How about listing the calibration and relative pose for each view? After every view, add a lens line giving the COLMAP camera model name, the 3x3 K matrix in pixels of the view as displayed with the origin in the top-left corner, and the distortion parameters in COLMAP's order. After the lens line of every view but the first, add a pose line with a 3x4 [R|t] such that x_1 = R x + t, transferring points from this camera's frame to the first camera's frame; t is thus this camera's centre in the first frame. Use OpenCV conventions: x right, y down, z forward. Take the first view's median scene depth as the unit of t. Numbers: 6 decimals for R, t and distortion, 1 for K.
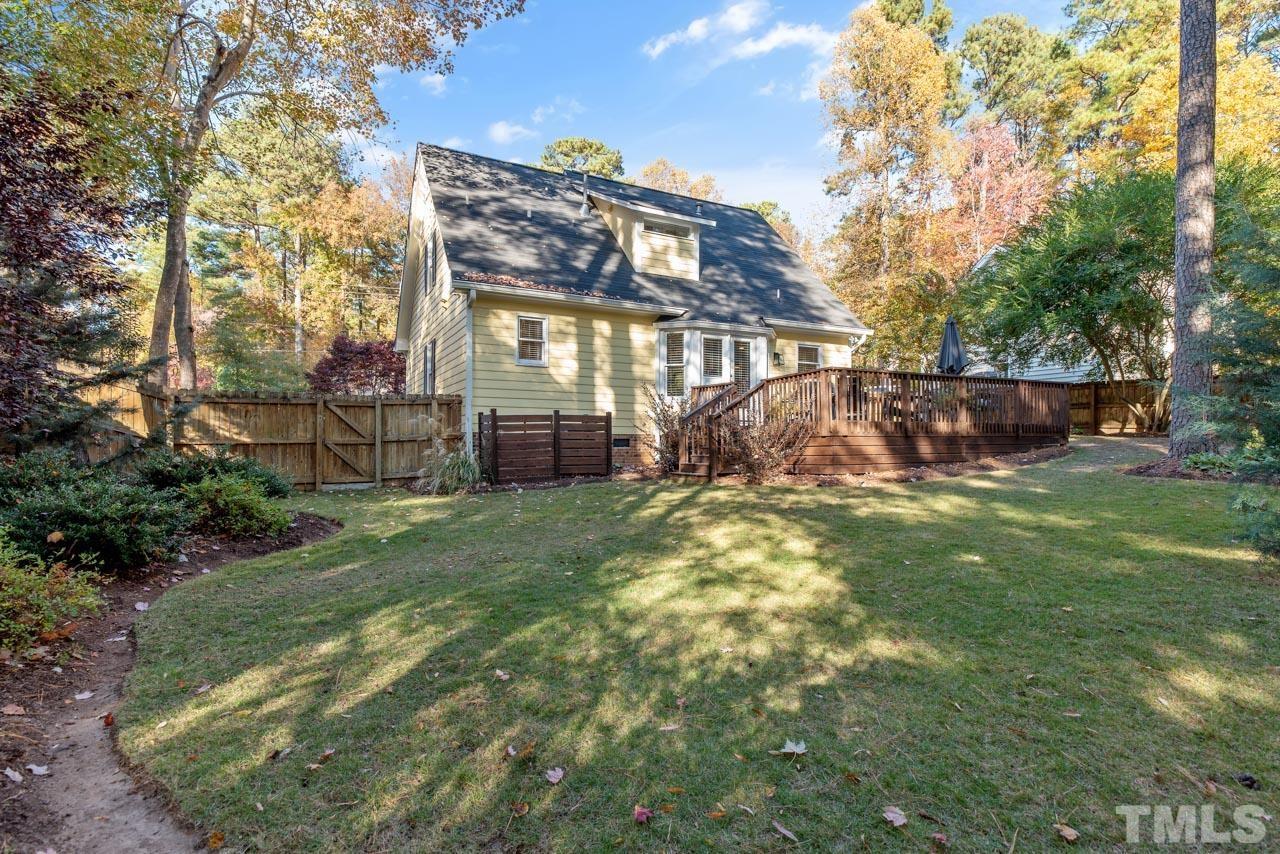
lens RADIAL K [[636.3, 0, 644.5], [0, 636.3, 432.4], [0, 0, 1]] dist [-0.001605, -0.000227]
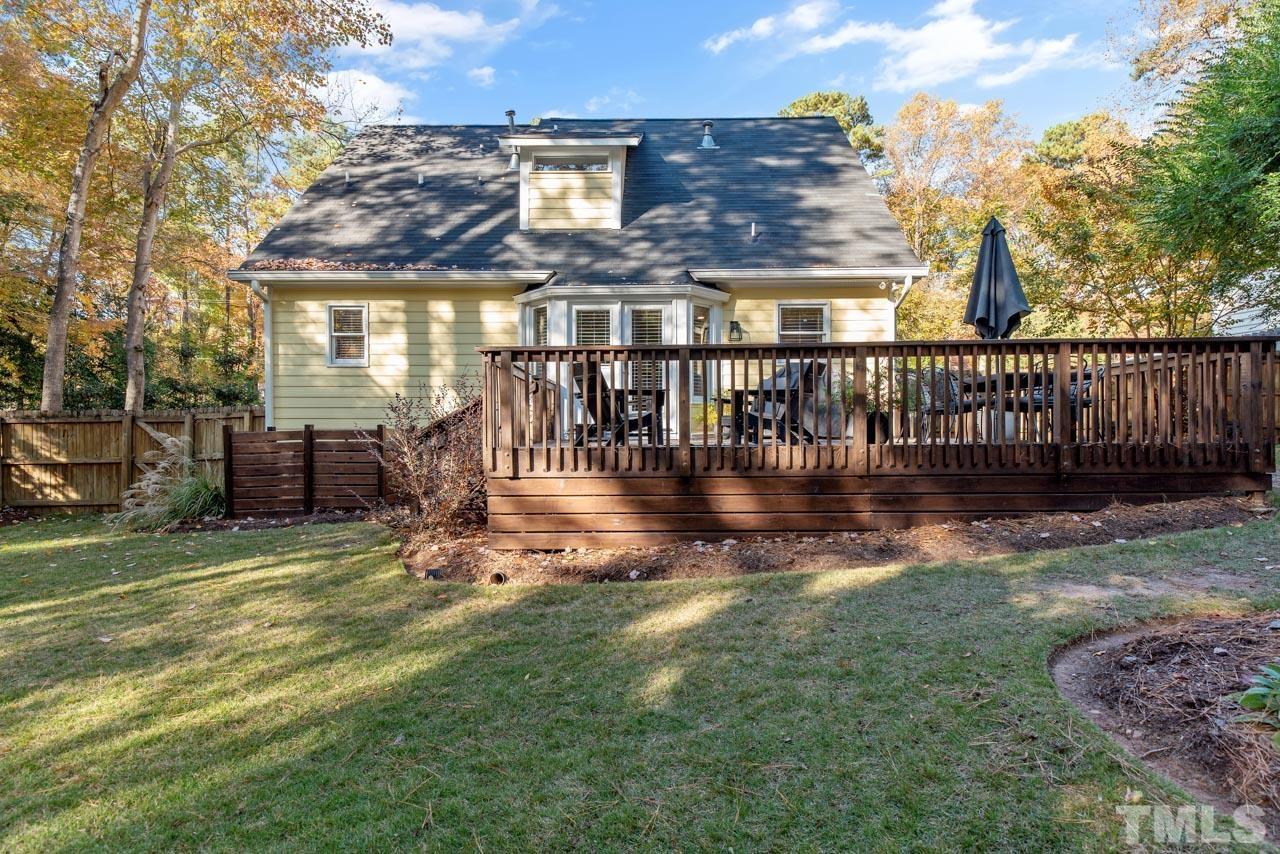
lens RADIAL K [[628.4, 0, 643.9], [0, 628.4, 428.1], [0, 0, 1]] dist [-0.000389, -0.000133]
pose [[0.874715, -0.004555, -0.484616, 0.506280], [0.012193, 0.999846, 0.012610, -0.030745], [0.484484, -0.016939, 0.874636, 0.459719]]
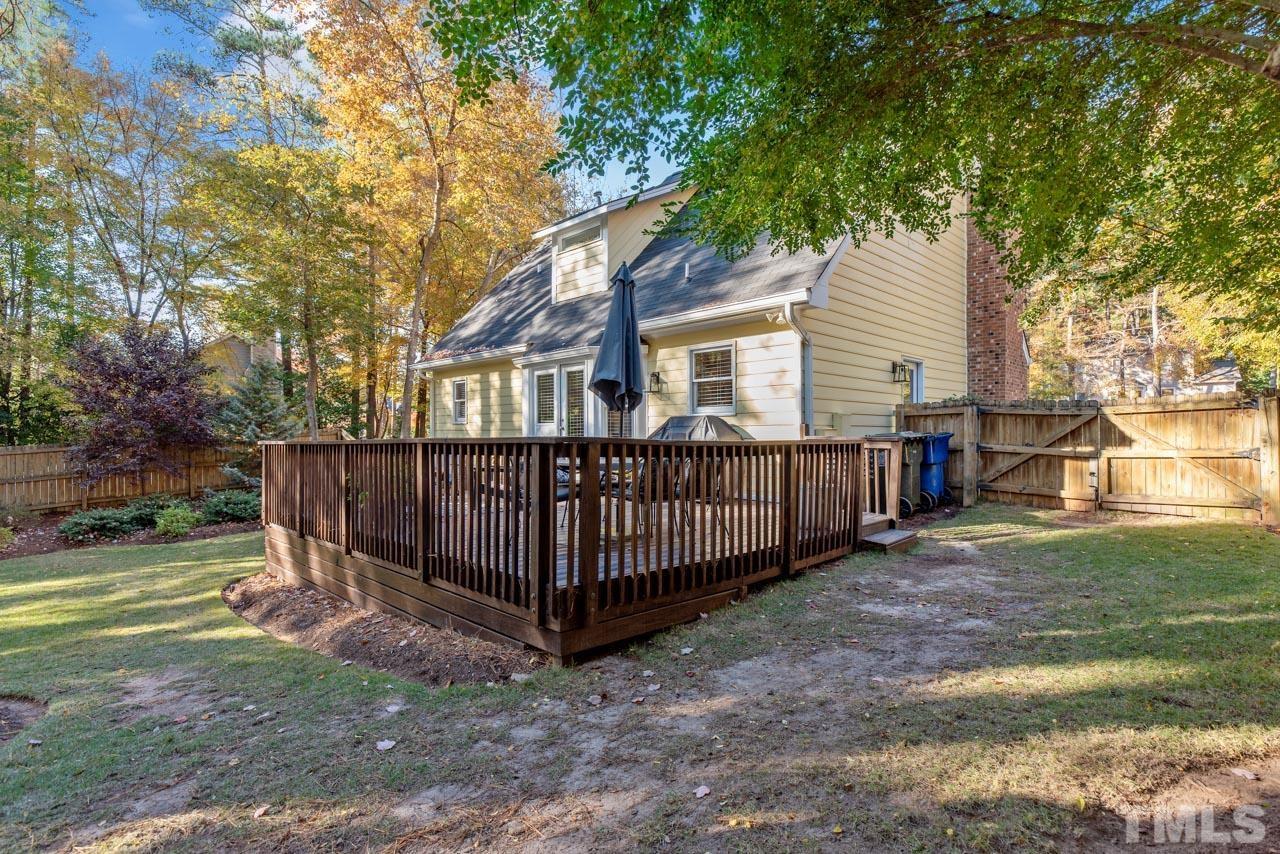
lens RADIAL K [[628.4, 0, 643.9], [0, 628.4, 428.1], [0, 0, 1]] dist [-0.000389, -0.000133]
pose [[0.284800, -0.015057, -0.958469, 0.927946], [0.022646, 0.999703, -0.008976, -0.075770], [0.958320, -0.019149, 0.285056, 0.942307]]
